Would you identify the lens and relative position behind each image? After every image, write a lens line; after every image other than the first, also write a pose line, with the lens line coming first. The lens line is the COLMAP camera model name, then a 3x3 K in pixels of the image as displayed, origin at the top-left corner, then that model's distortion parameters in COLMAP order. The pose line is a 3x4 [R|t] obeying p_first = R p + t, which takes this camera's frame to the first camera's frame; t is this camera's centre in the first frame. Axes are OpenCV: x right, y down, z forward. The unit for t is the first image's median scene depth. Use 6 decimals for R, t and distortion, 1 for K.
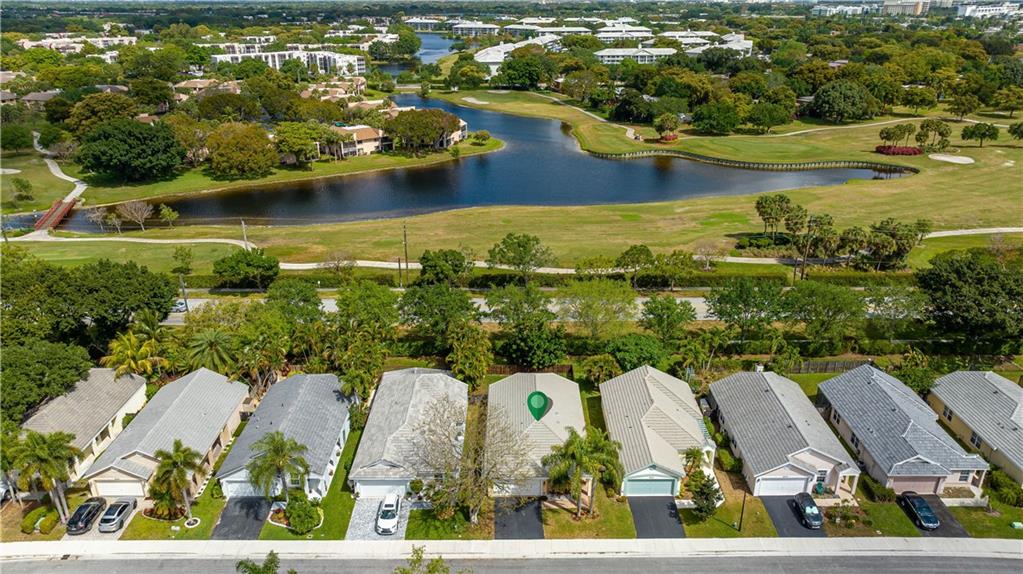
lens RADIAL K [[712.3, 0, 511.8], [0, 712.3, 282.8], [0, 0, 1]] dist [-0.037004, 0.033747]
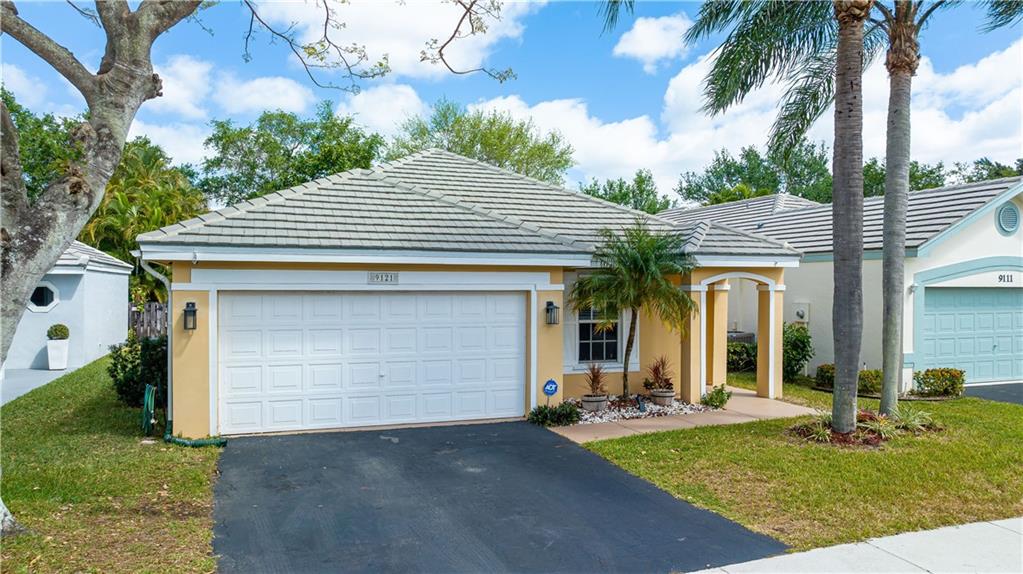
lens RADIAL K [[712.3, 0, 508.8], [0, 712.3, 287.5], [0, 0, 1]] dist [-0.037004, 0.033747]
pose [[0.941491, -0.000123, 0.337037, -0.008655], [0.125258, 0.928502, -0.349562, 0.155601], [-0.312897, 0.371326, 0.874192, 0.400439]]
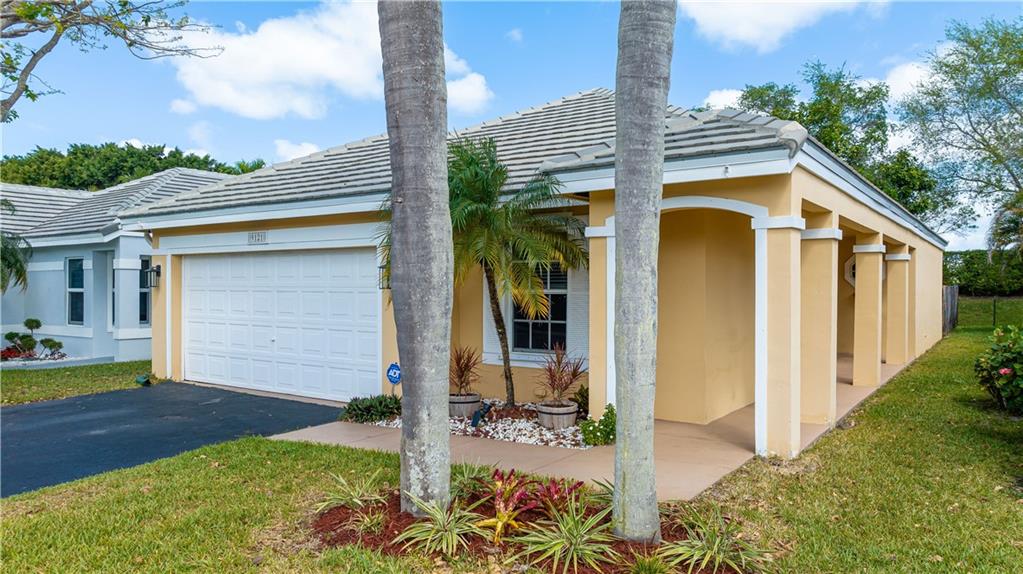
lens RADIAL K [[712.3, 0, 516.7], [0, 712.3, 288.1], [0, 0, 1]] dist [-0.037004, 0.033747]
pose [[0.827312, 0.001723, -0.561740, 0.062136], [-0.211731, 0.927199, -0.308987, 0.148661], [0.520312, 0.374566, 0.767448, 0.428389]]
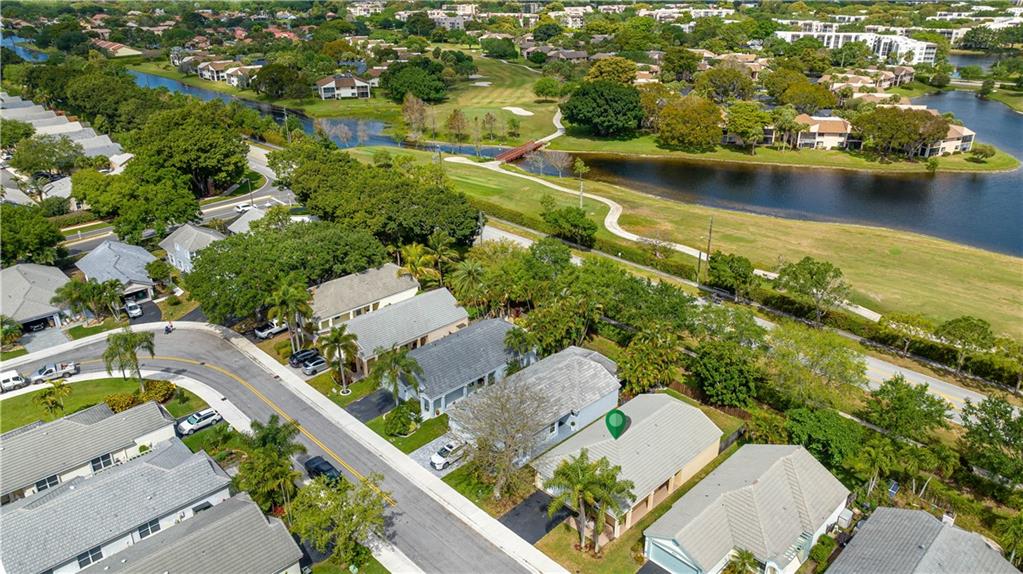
lens RADIAL K [[712.3, 0, 518.2], [0, 712.3, 288.6], [0, 0, 1]] dist [-0.037004, 0.033747]
pose [[0.704812, 0.290214, -0.647315, 0.242348], [-0.266583, 0.953963, 0.137433, -0.043405], [0.657399, 0.075699, 0.749731, 0.102933]]
